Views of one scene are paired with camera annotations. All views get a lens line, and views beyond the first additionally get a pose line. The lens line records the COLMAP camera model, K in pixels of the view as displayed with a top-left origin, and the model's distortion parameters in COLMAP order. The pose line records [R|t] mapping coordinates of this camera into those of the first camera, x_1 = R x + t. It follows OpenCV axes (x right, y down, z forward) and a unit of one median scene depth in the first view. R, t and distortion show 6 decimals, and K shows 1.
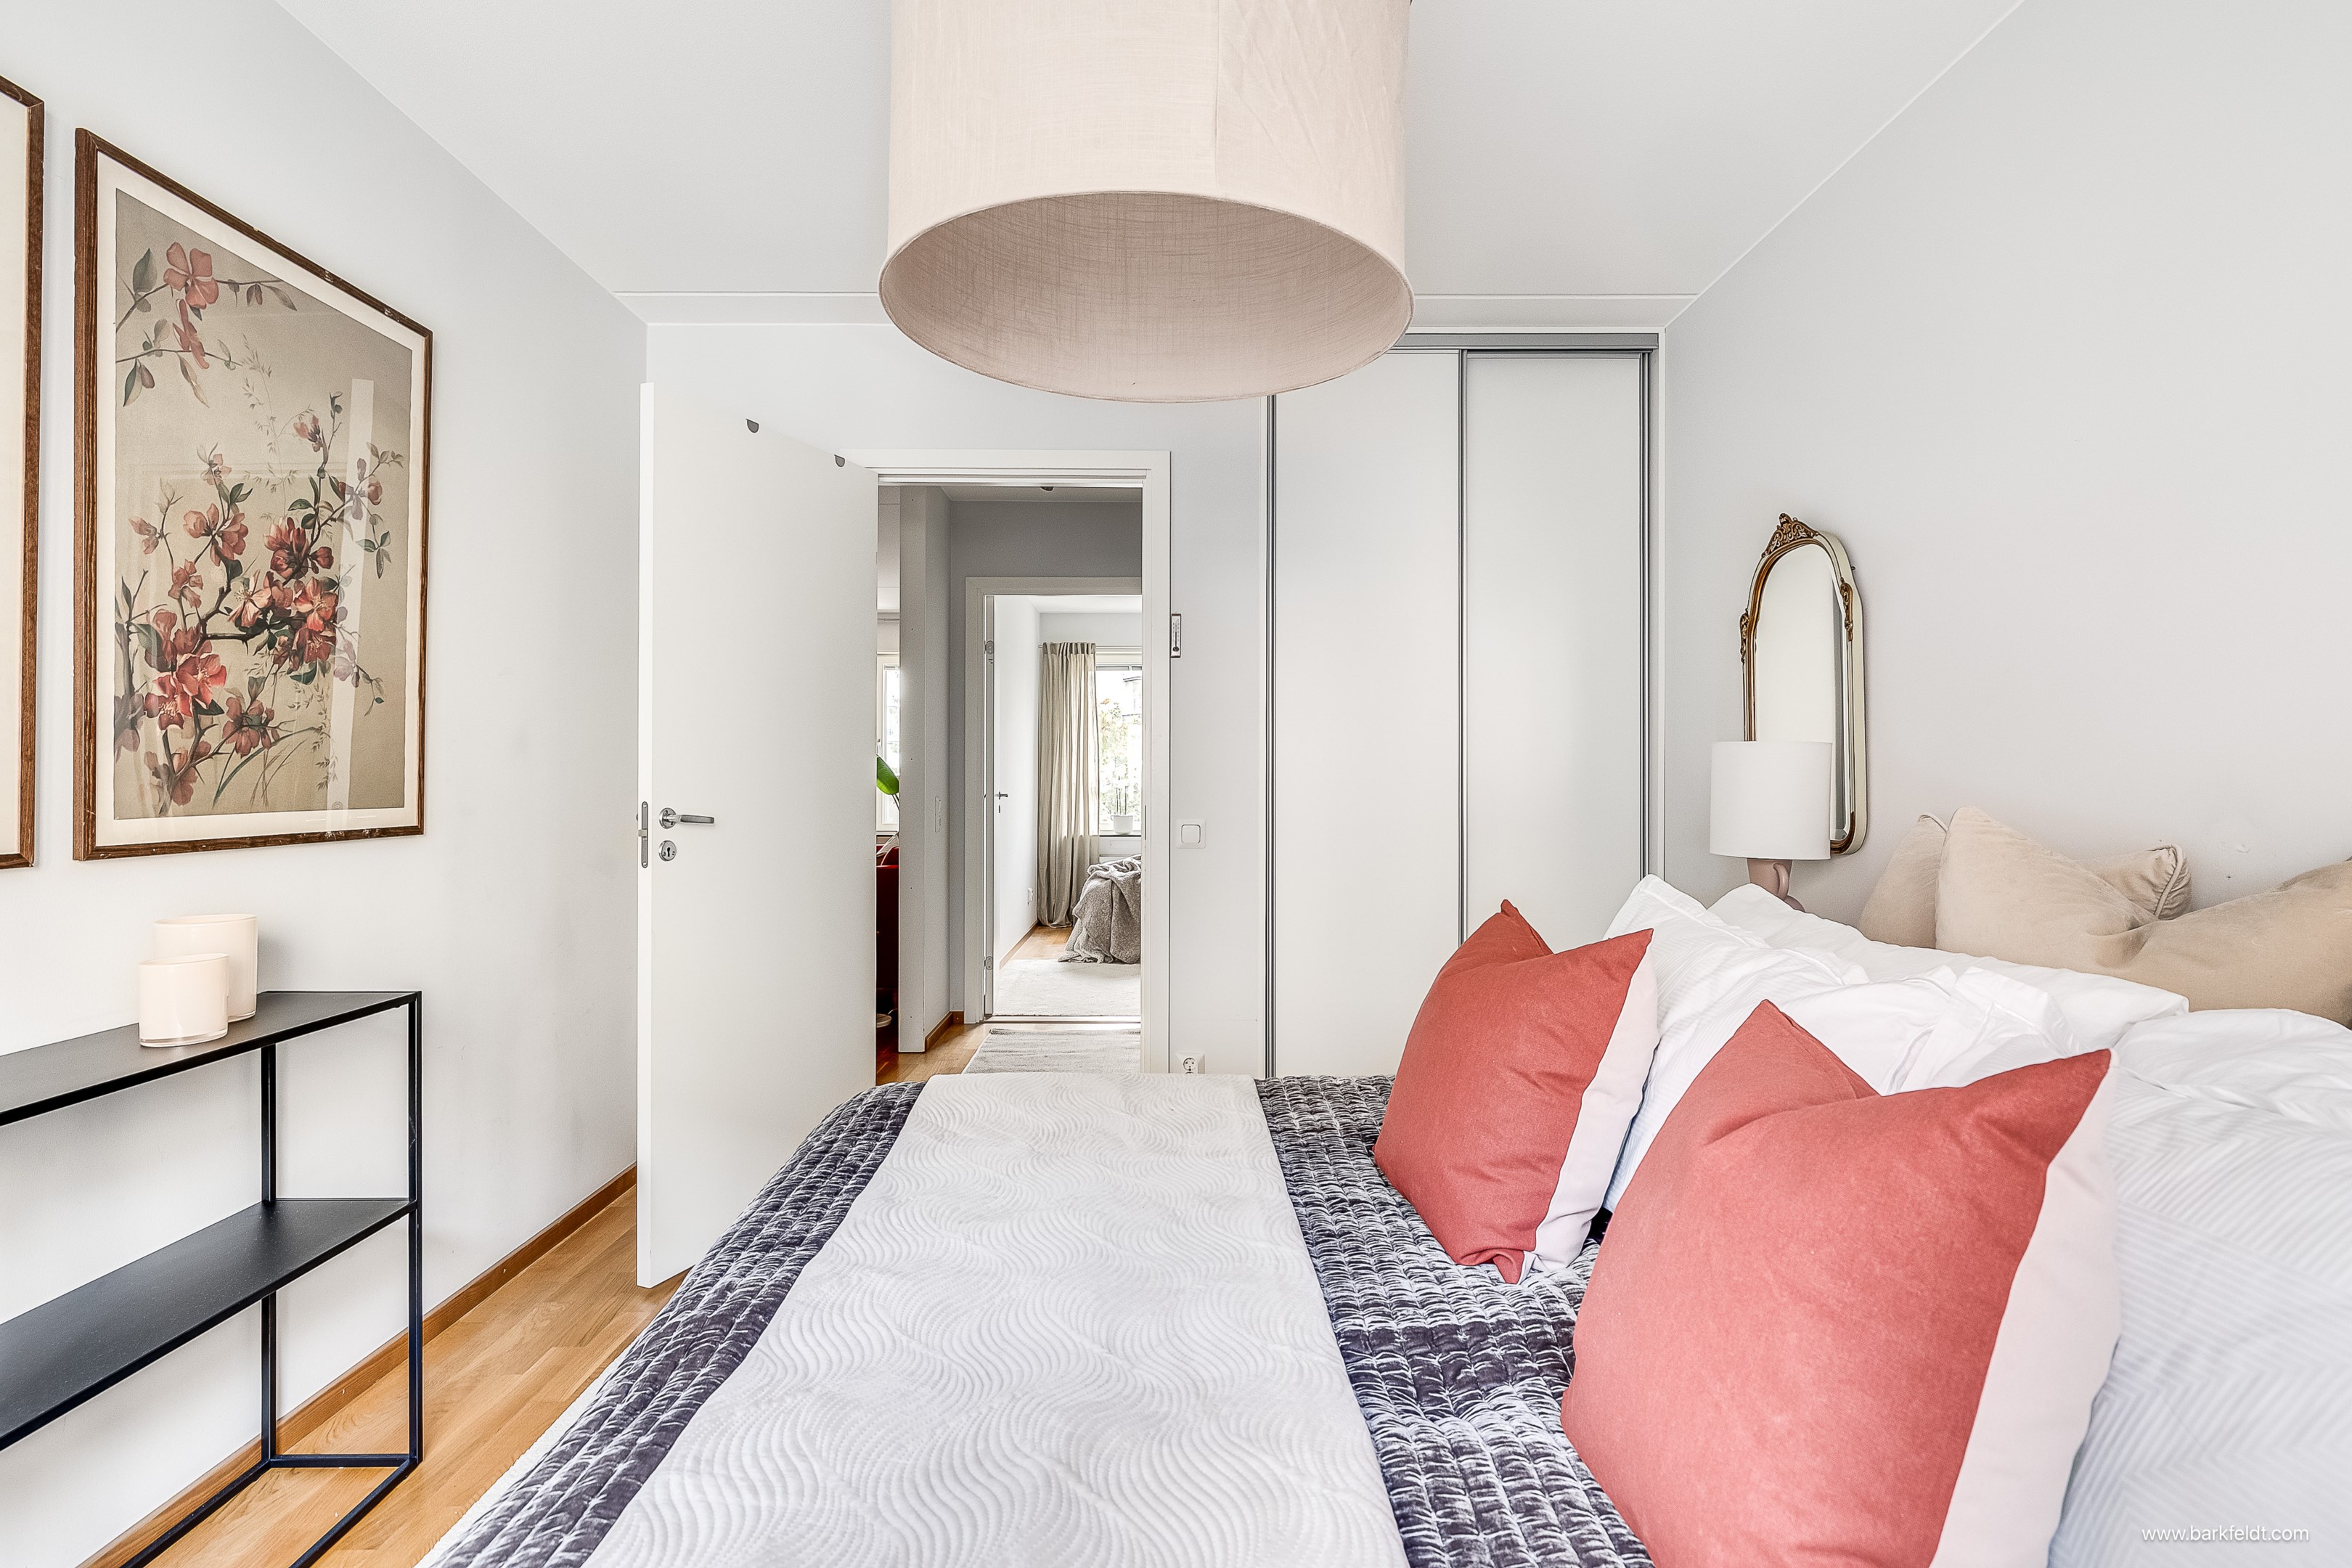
lens RADIAL K [[1168.0, 0, 1174.9], [0, 1168.0, 777.4], [0, 0, 1]] dist [-0.004105, 0.000897]
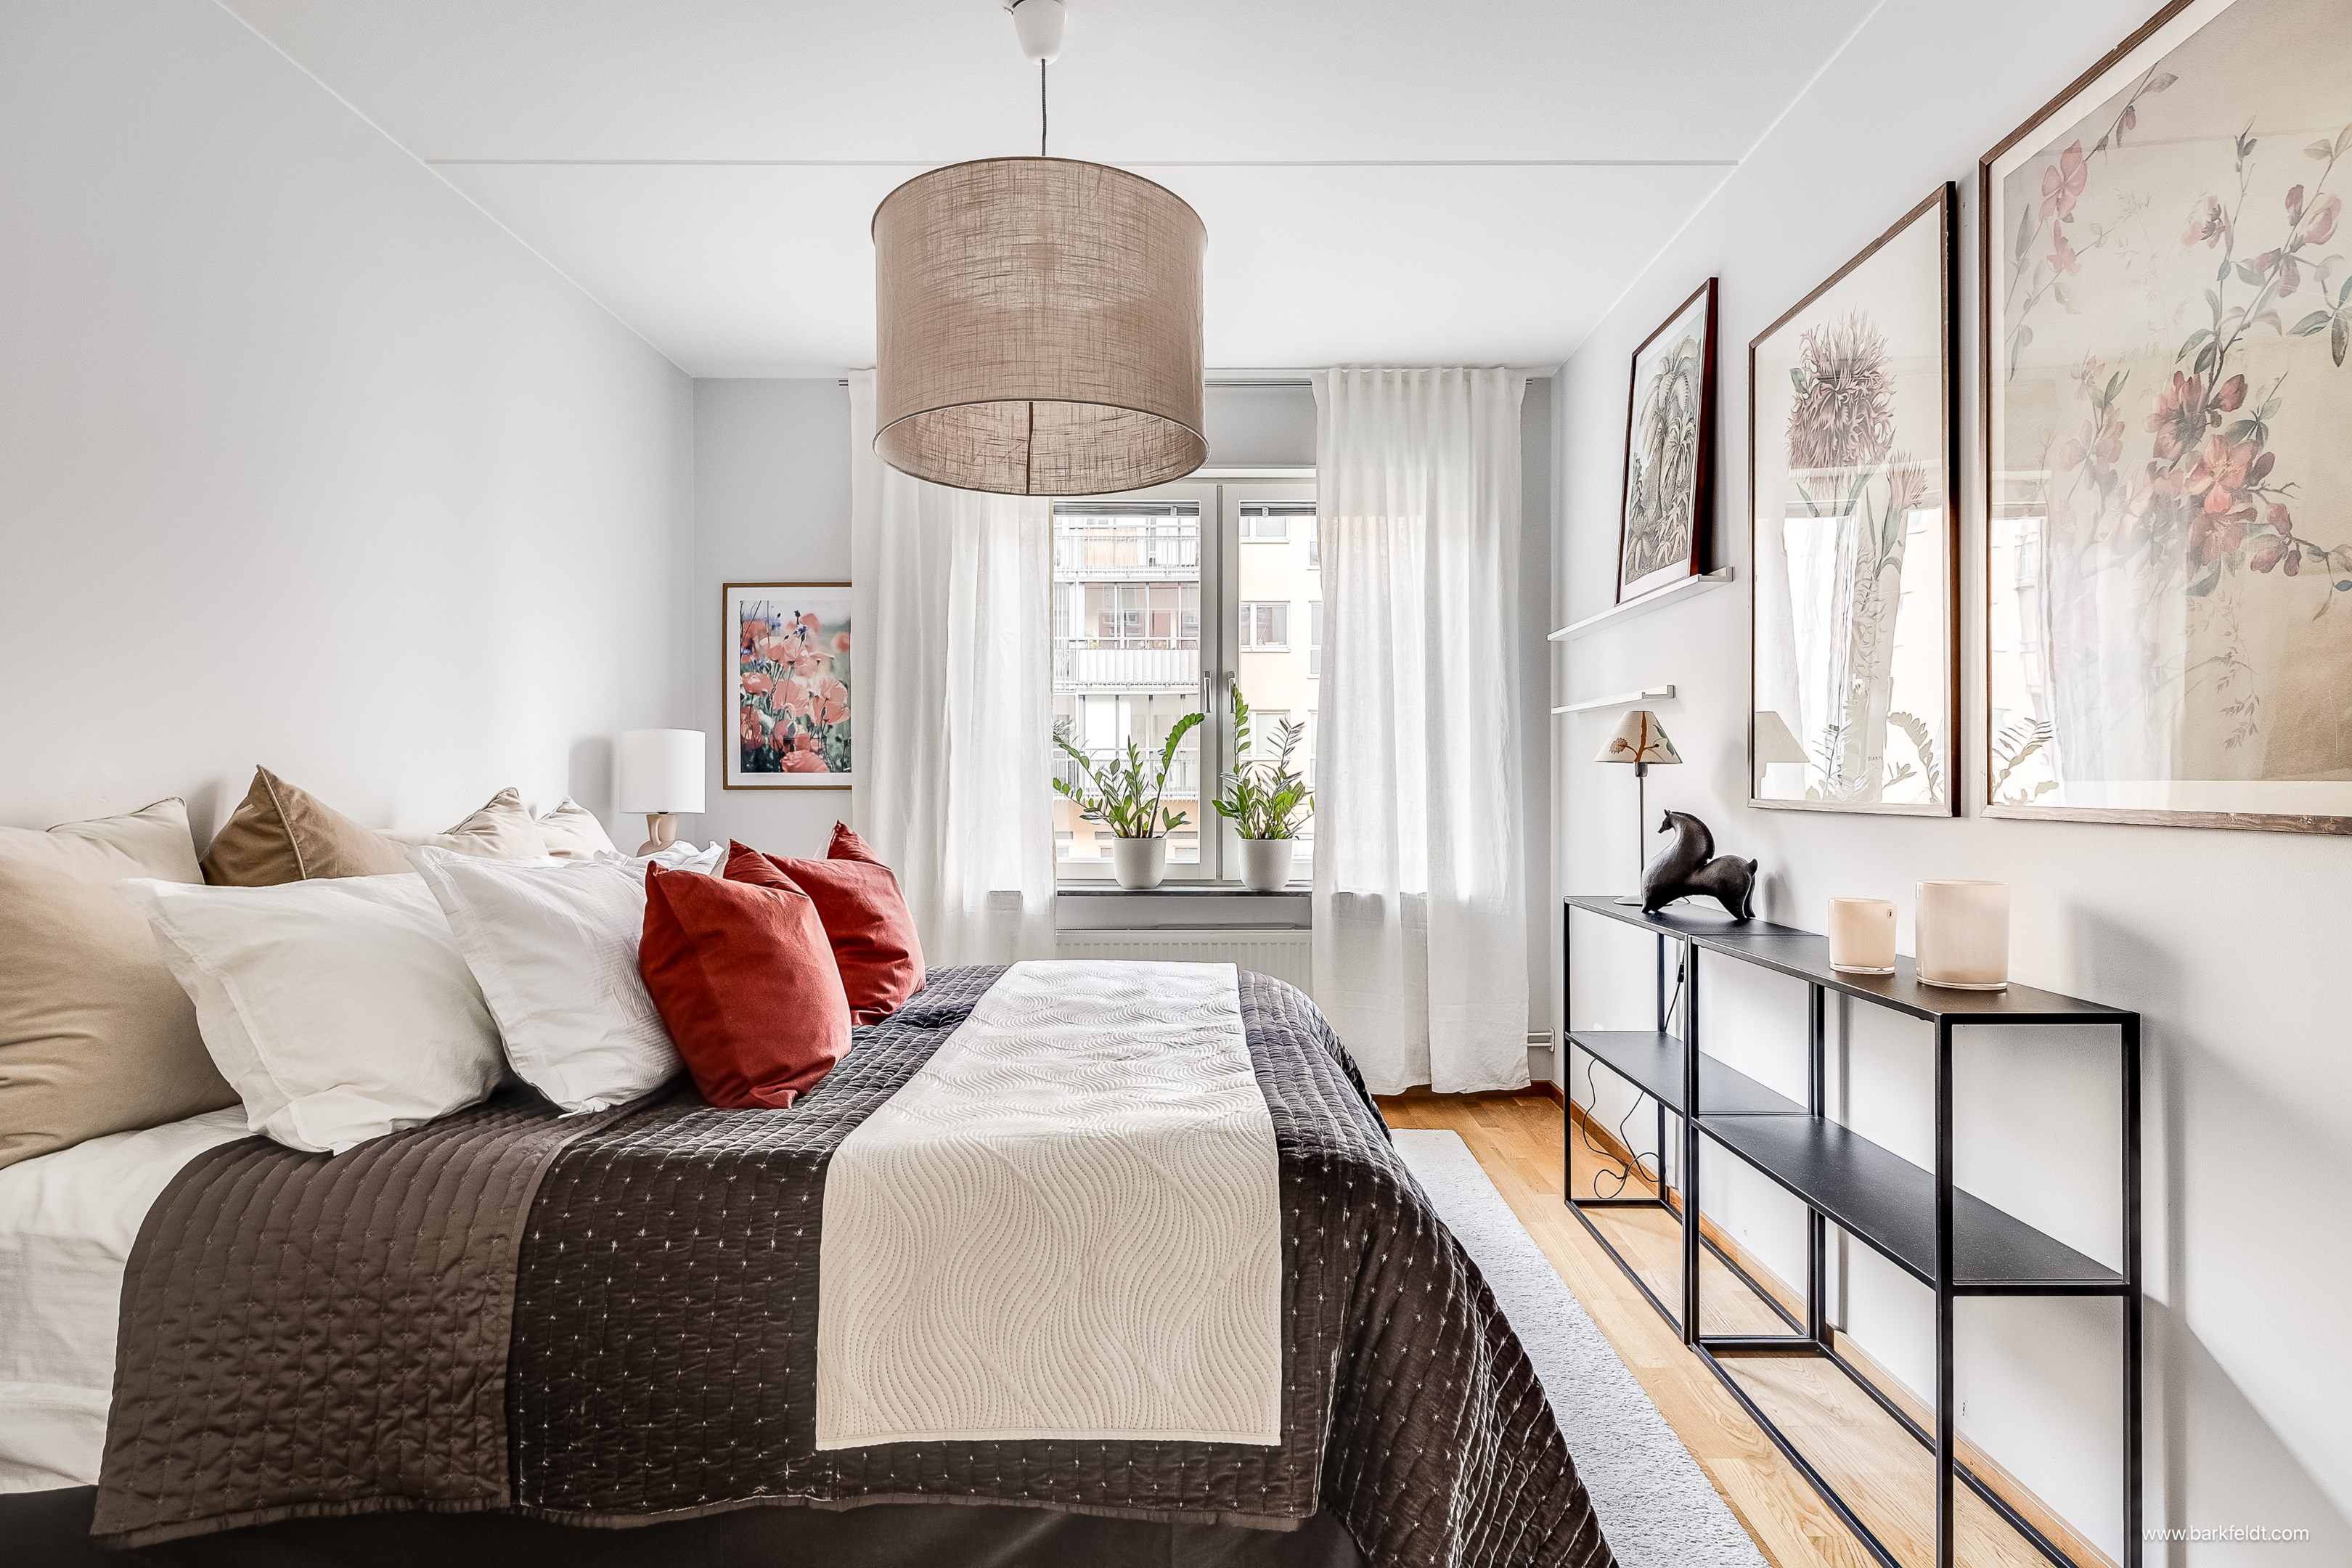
lens RADIAL K [[1239.6, 0, 1145.0], [0, 1239.6, 737.3], [0, 0, 1]] dist [0.001487, -0.001844]
pose [[-0.998398, 0.000979, 0.056573, -0.162999], [-0.000680, 0.999570, -0.029307, 0.024907], [-0.056578, -0.029299, -0.997968, 1.757114]]
